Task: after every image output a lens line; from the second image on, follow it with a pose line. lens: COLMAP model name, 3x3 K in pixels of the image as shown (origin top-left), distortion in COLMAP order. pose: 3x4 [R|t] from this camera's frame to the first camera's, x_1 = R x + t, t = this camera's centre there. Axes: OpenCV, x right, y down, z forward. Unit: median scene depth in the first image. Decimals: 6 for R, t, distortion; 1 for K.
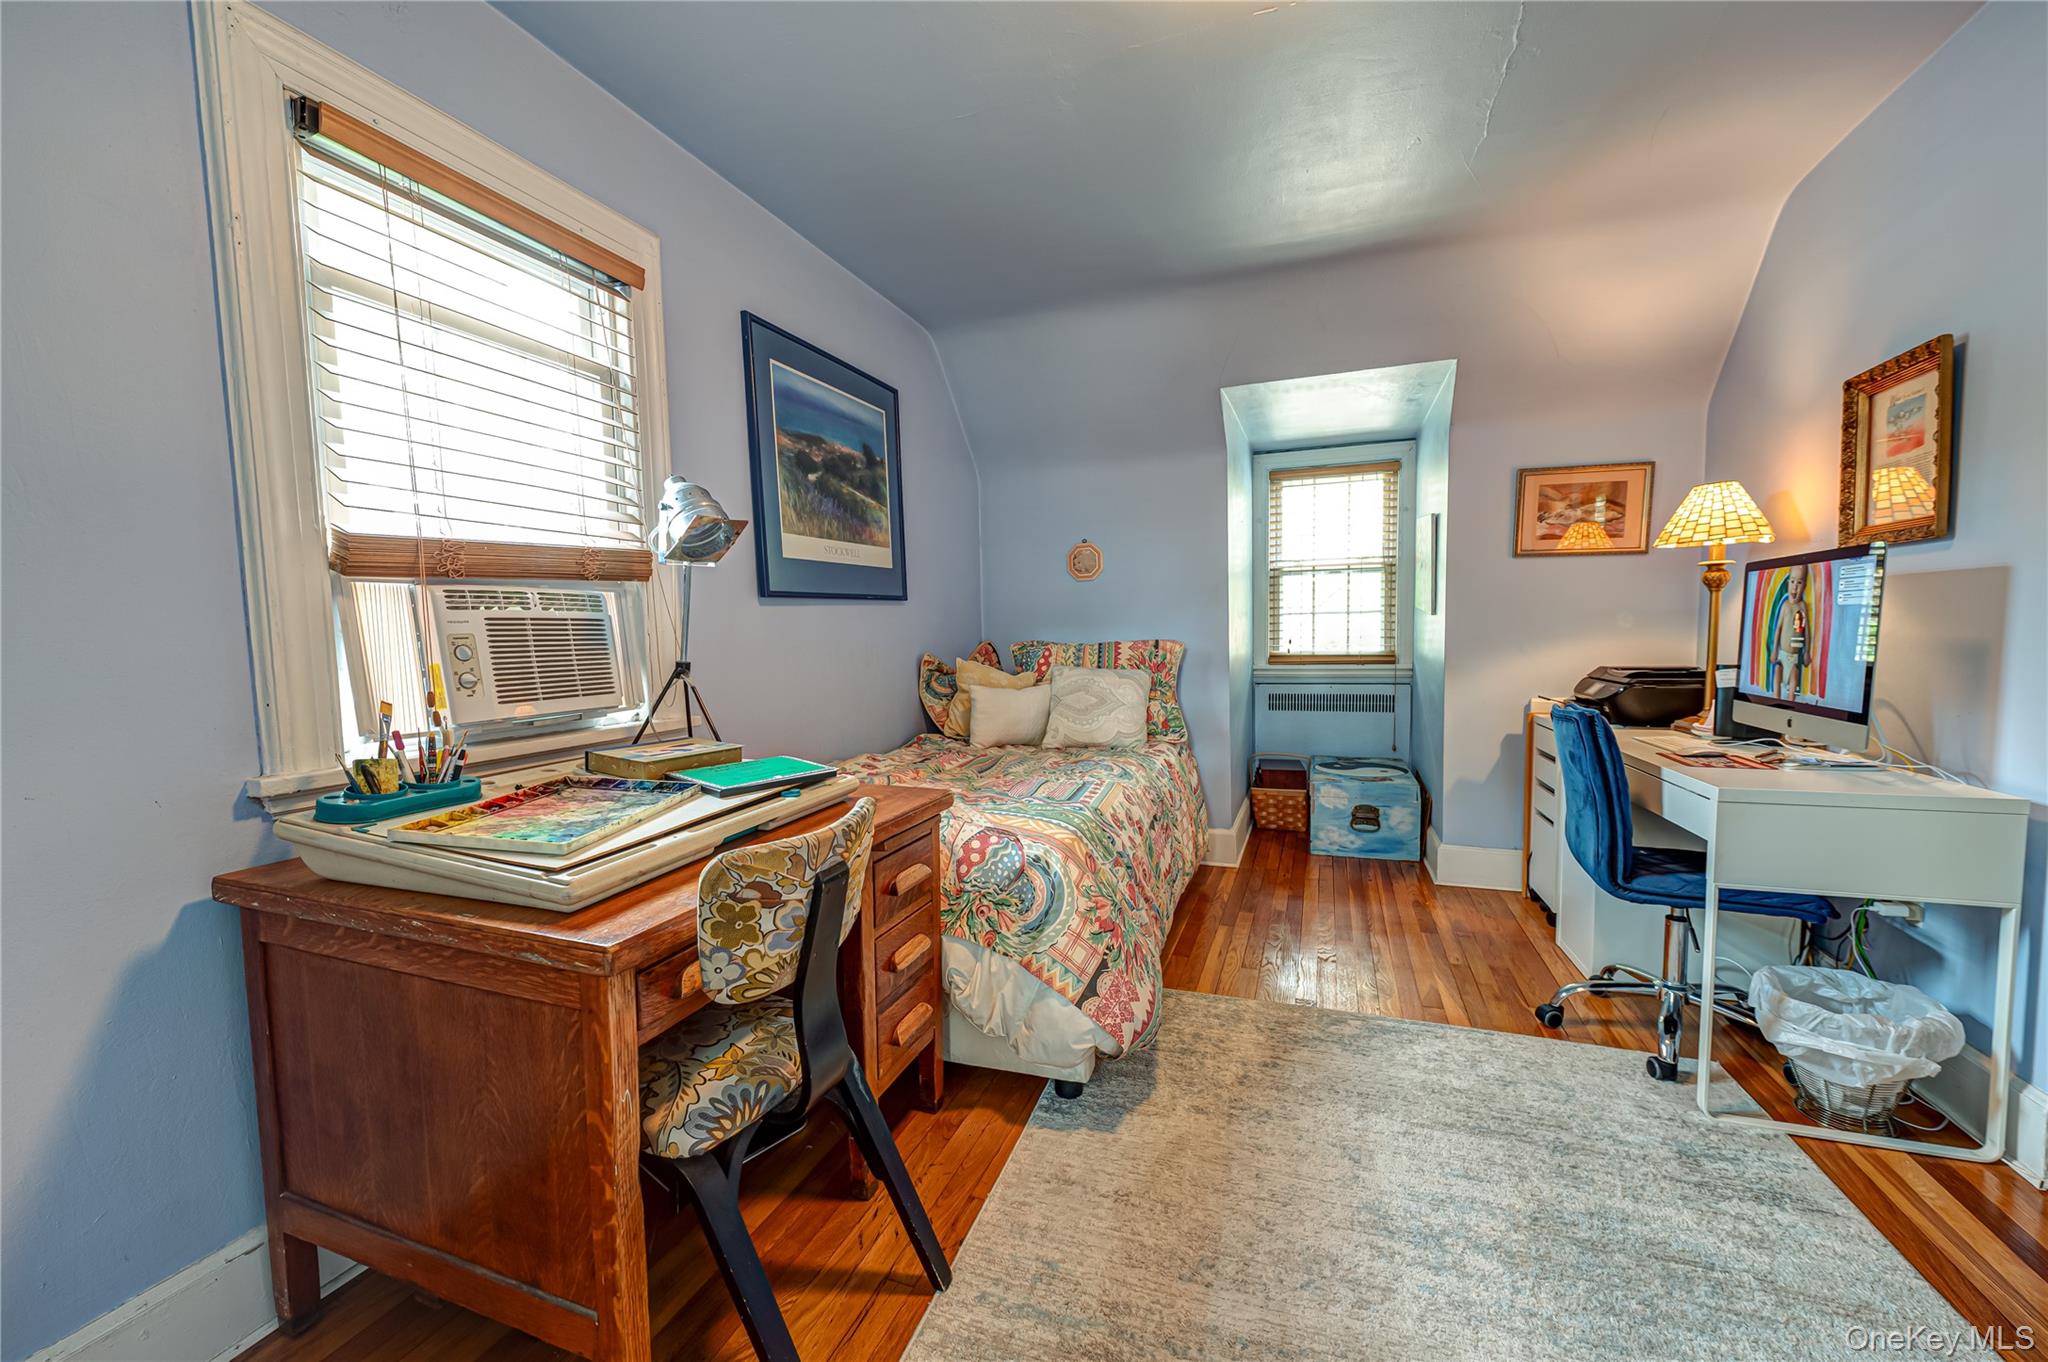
lens RADIAL K [[793.1, 0, 1025.7], [0, 793.1, 686.4], [0, 0, 1]] dist [0.004116, 0.000283]
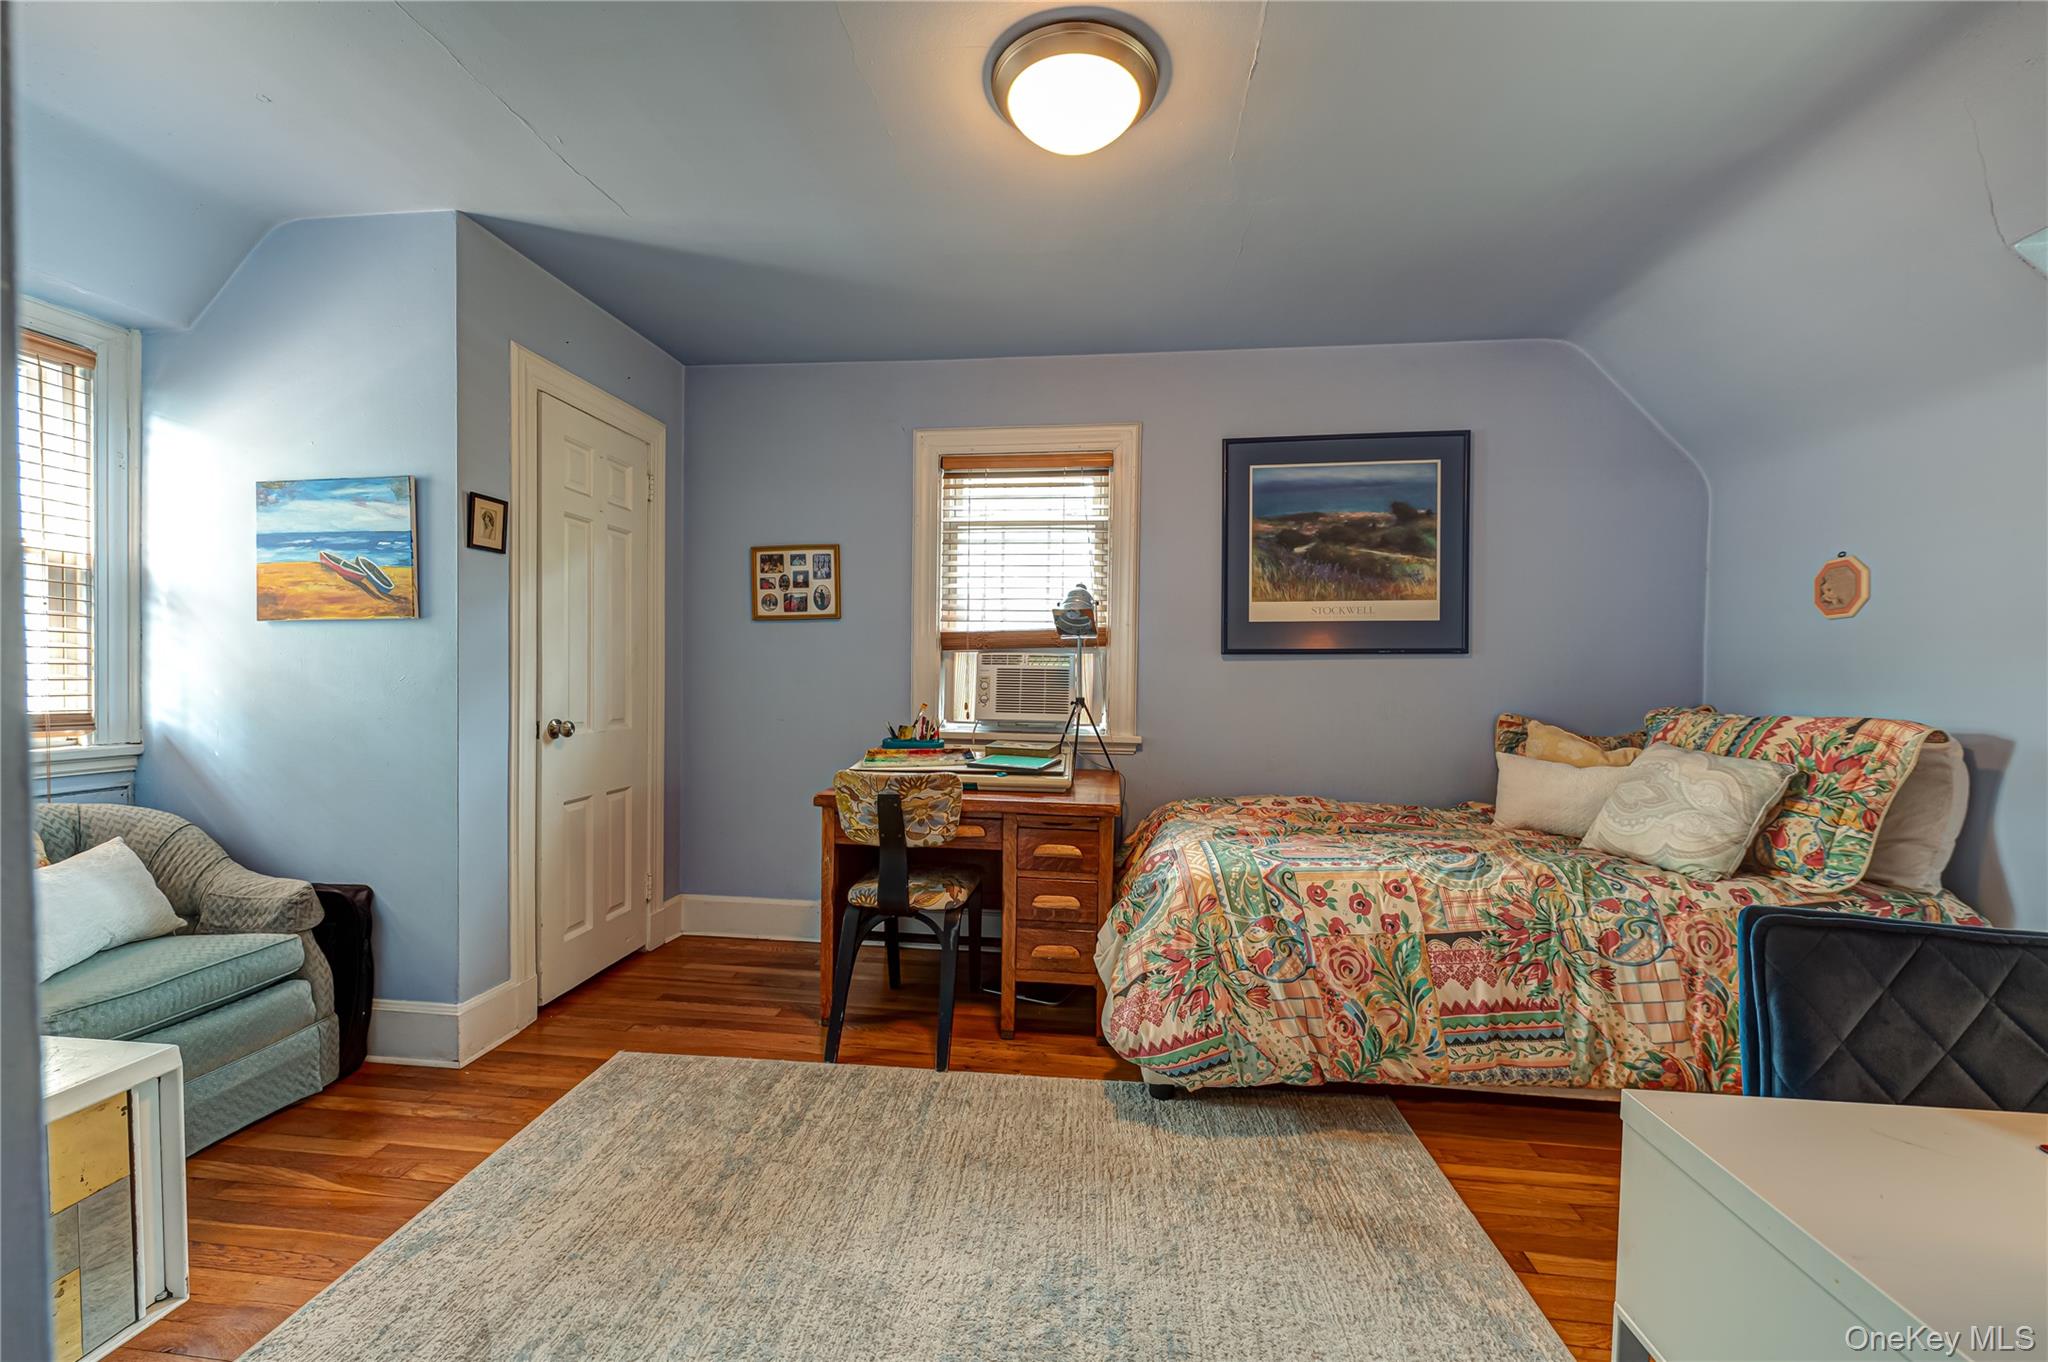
lens RADIAL K [[793.1, 0, 1017.0], [0, 793.1, 677.9], [0, 0, 1]] dist [0.004116, 0.000283]
pose [[0.227241, 0.024415, -0.973533, 0.810416], [-0.090307, 0.995906, 0.003897, -0.047233], [0.969642, 0.087032, 0.228515, 0.370480]]
